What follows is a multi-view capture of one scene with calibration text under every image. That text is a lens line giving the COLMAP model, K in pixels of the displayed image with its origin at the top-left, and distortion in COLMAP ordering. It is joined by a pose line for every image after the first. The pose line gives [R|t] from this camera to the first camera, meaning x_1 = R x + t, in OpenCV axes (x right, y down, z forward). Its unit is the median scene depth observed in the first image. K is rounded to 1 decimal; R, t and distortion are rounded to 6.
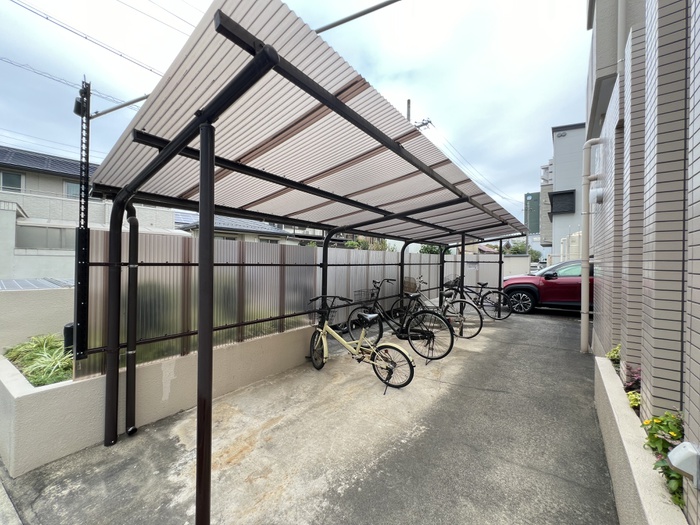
lens RADIAL K [[279.5, 0, 348.5], [0, 279.5, 261.6], [0, 0, 1]] dist [-0.001353, 0.000000]
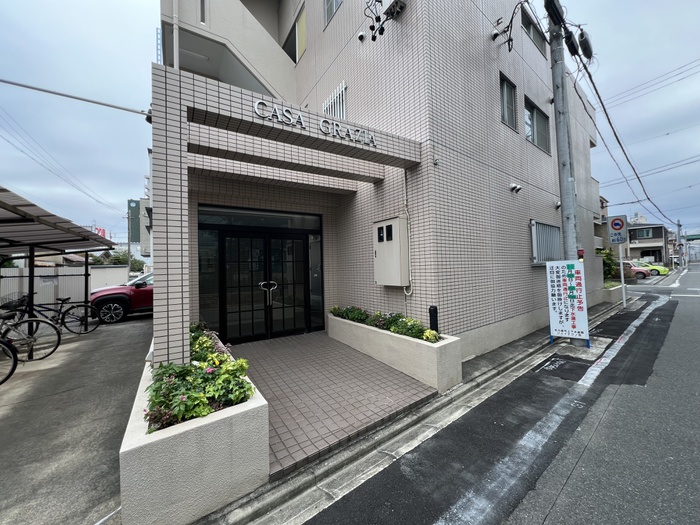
lens RADIAL K [[279.5, 0, 348.5], [0, 279.5, 261.6], [0, 0, 1]] dist [-0.001353, 0.000000]
pose [[0.338092, -0.000828, 0.941113, -0.071591], [0.030973, 0.999468, -0.010247, -0.006161], [-0.940603, 0.032613, 0.337938, -0.205896]]
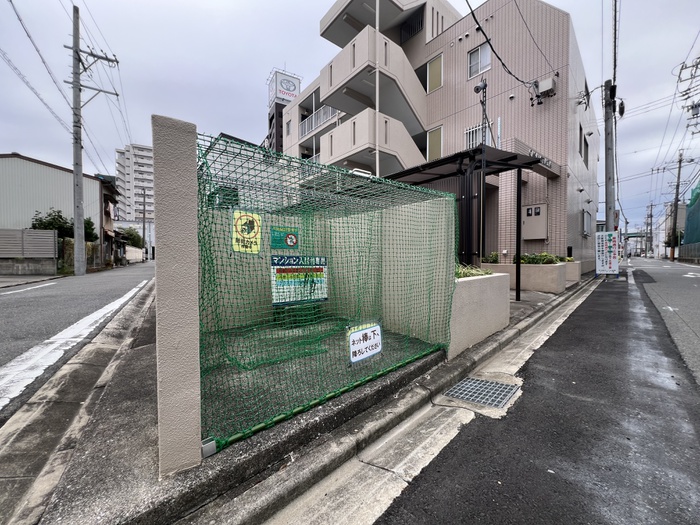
lens RADIAL K [[279.5, 0, 348.5], [0, 279.5, 261.6], [0, 0, 1]] dist [-0.001353, 0.000000]
pose [[0.234617, -0.035382, 0.971444, -0.784517], [0.004127, 0.999365, 0.035402, 0.091367], [-0.972079, -0.004296, 0.234613, 0.398600]]
